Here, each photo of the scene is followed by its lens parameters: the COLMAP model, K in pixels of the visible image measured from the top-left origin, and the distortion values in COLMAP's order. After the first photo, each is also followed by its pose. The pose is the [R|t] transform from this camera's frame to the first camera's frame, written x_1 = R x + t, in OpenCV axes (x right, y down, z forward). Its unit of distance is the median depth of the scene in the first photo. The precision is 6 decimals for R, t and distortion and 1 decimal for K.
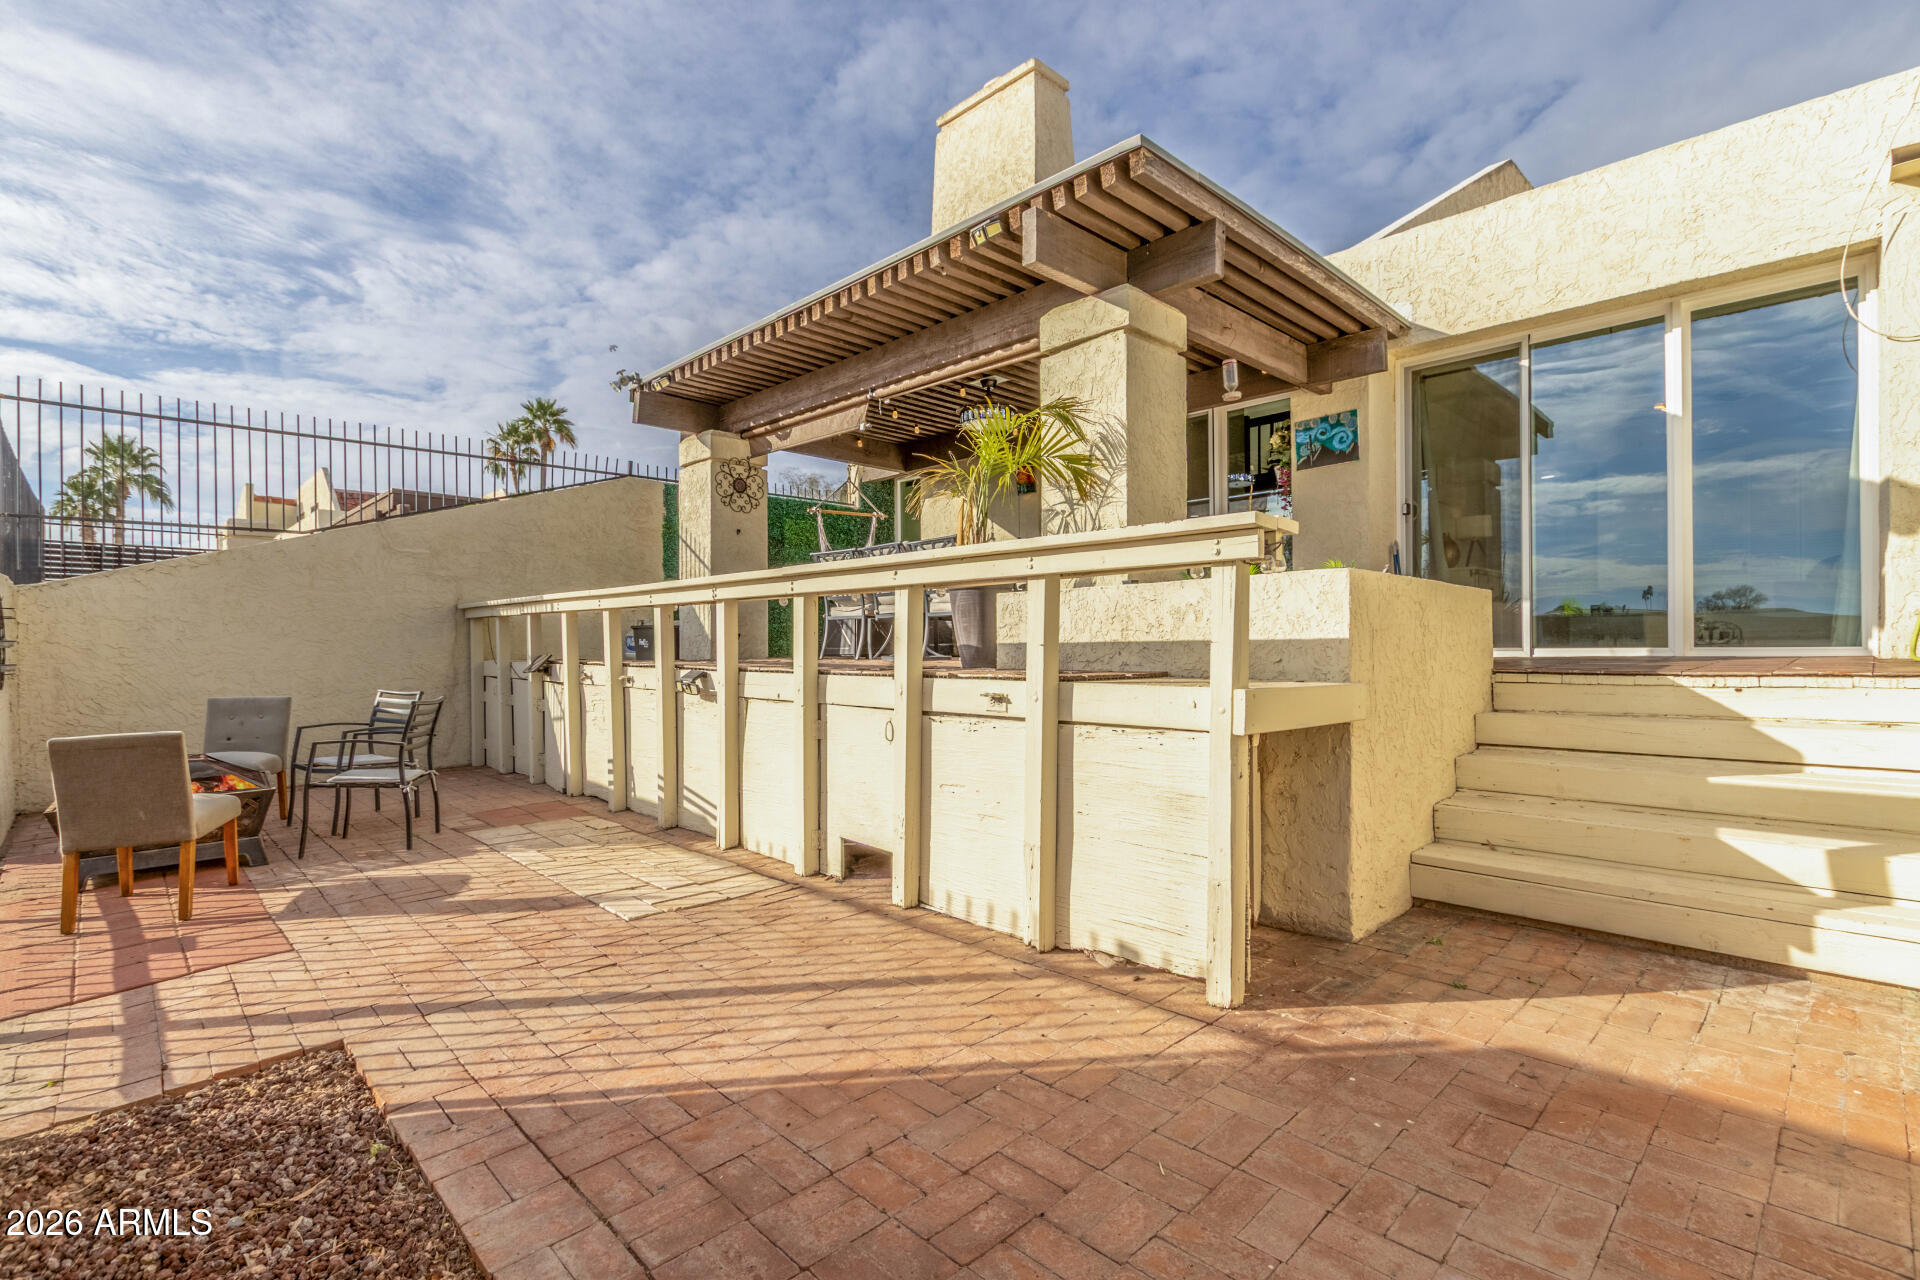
lens RADIAL K [[889.2, 0, 957.2], [0, 889.2, 645.8], [0, 0, 1]] dist [-0.000749, -0.000405]
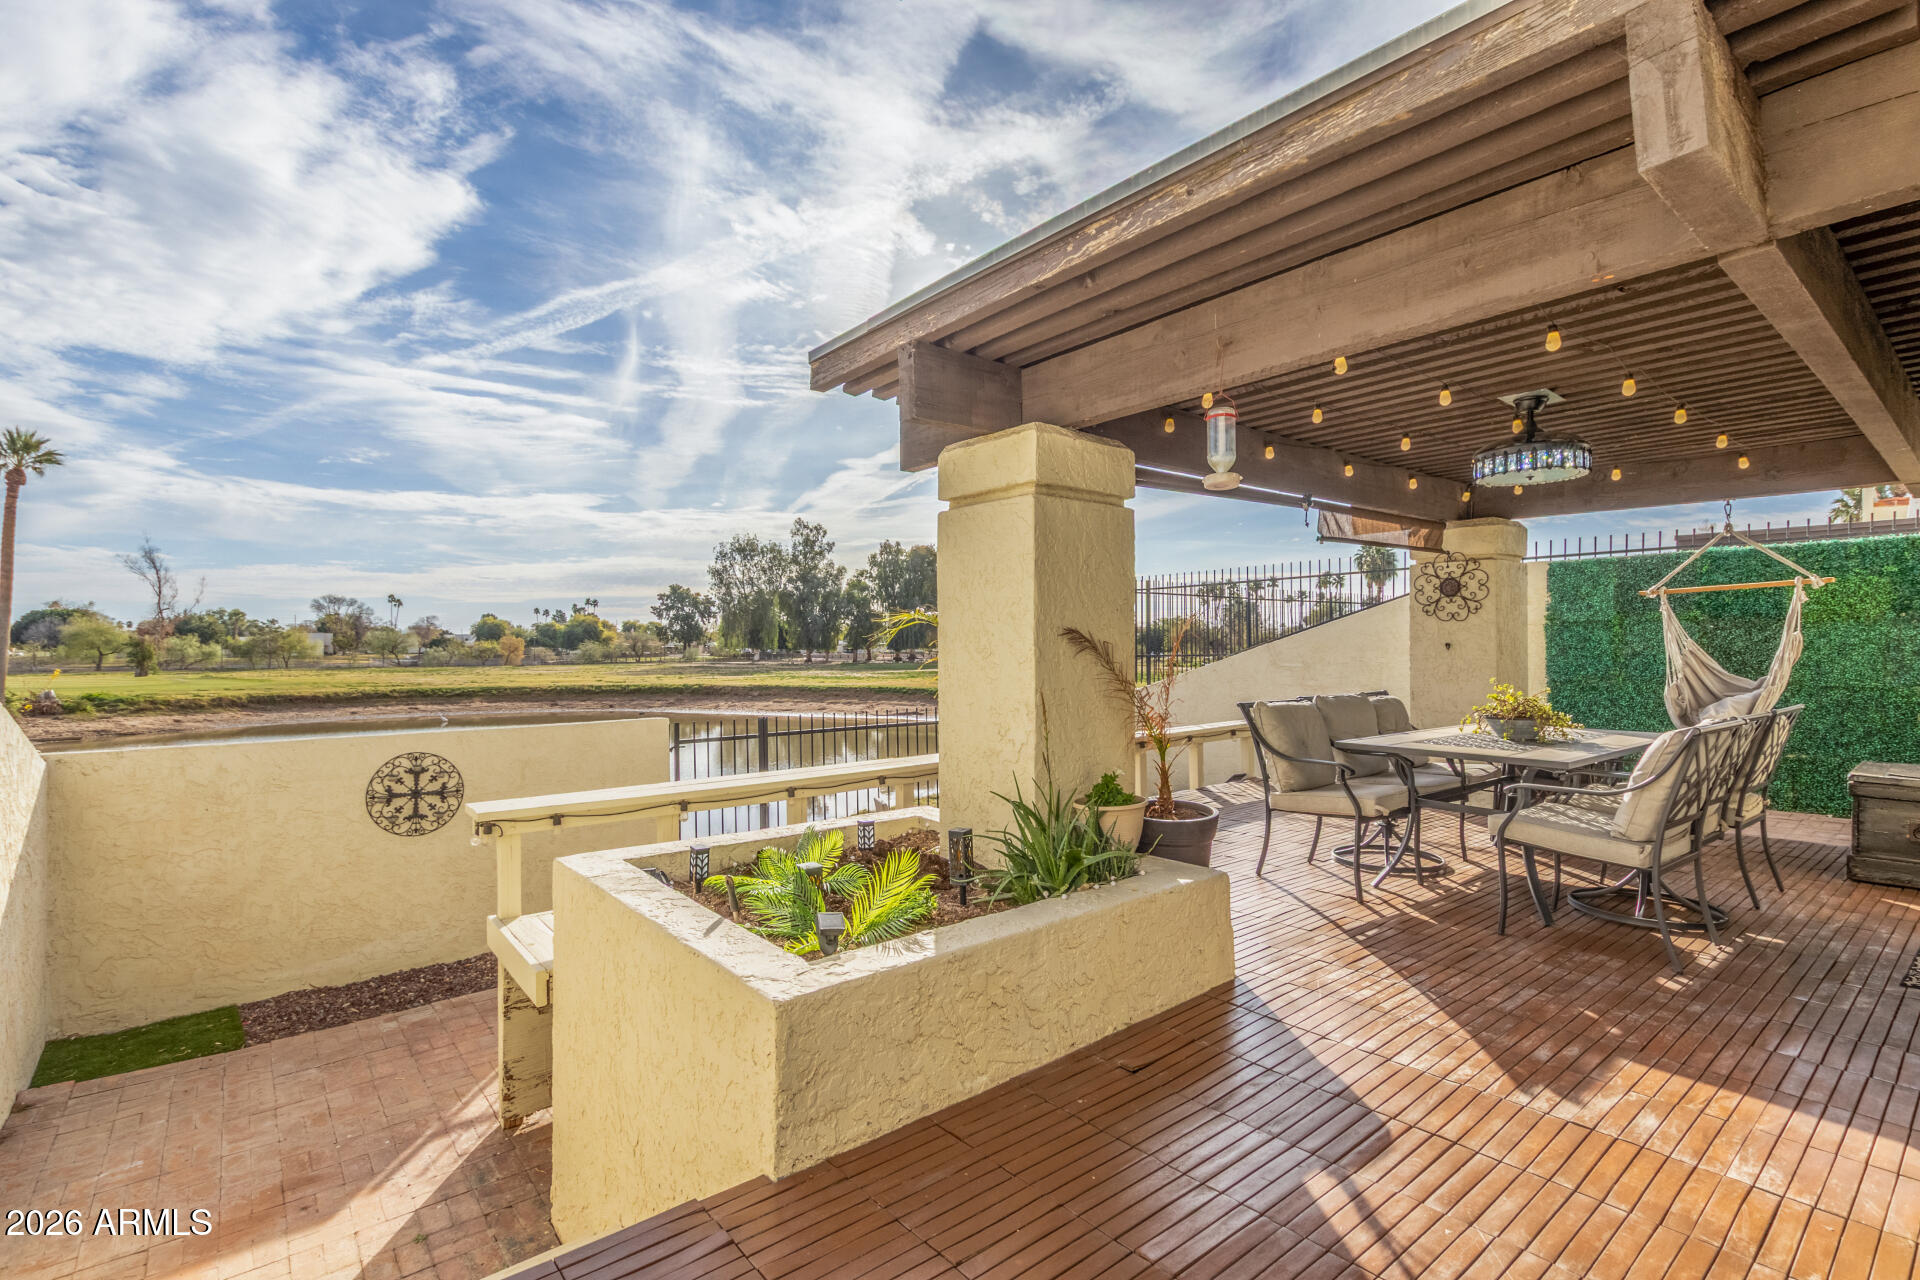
lens RADIAL K [[889.2, 0, 957.2], [0, 889.2, 645.8], [0, 0, 1]] dist [-0.000749, -0.000405]
pose [[-0.086459, 0.005851, -0.996238, 0.481426], [0.008417, 0.999951, 0.005142, -0.113128], [0.996220, -0.007941, -0.086504, 0.525617]]
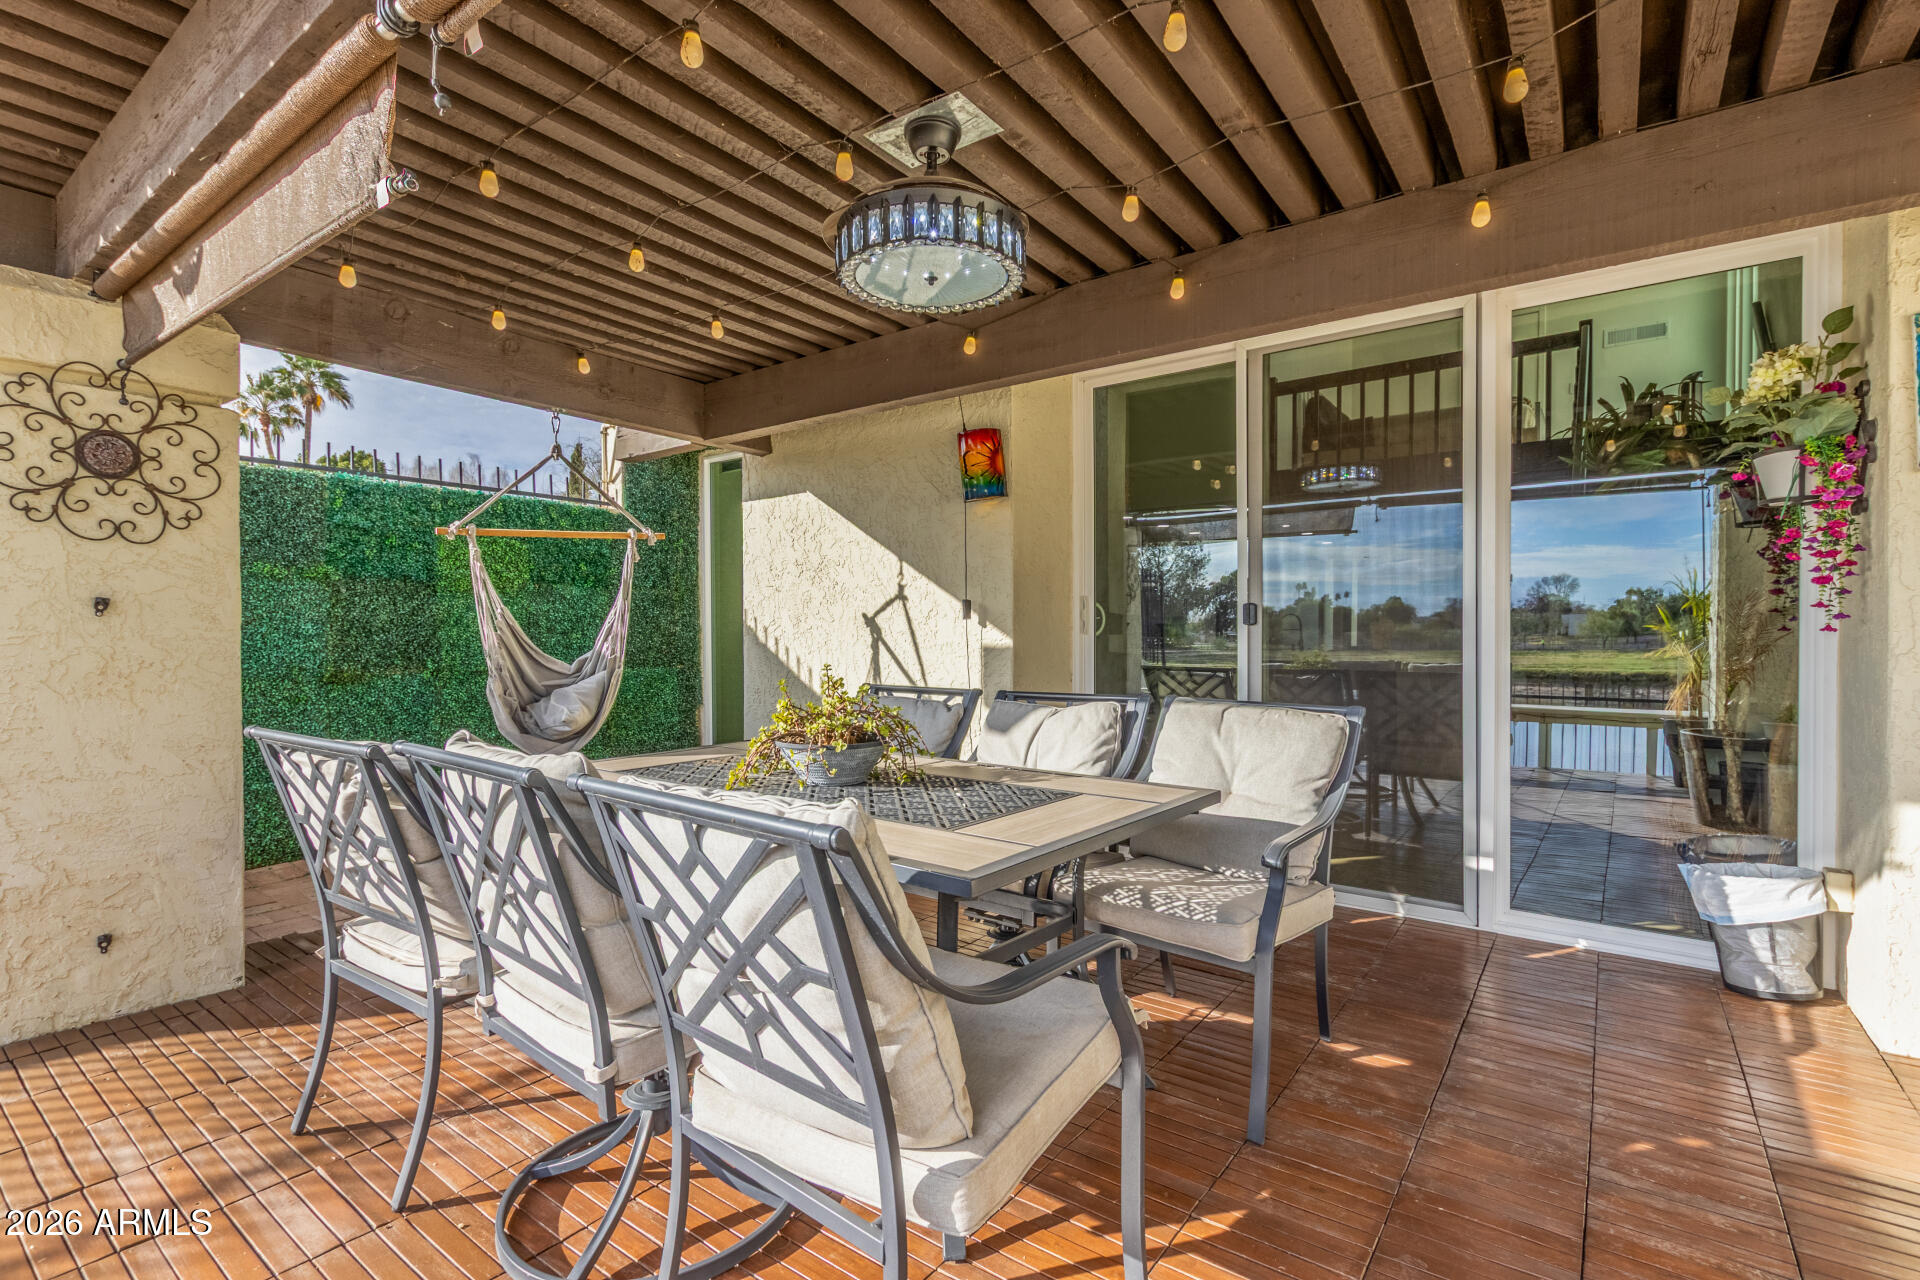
lens RADIAL K [[889.2, 0, 957.2], [0, 889.2, 645.8], [0, 0, 1]] dist [-0.000749, -0.000405]
pose [[0.987422, 0.003208, 0.158077, -0.002374], [-0.005691, 0.999867, 0.015255, -0.100133], [-0.158007, -0.015963, 0.987309, 0.539776]]
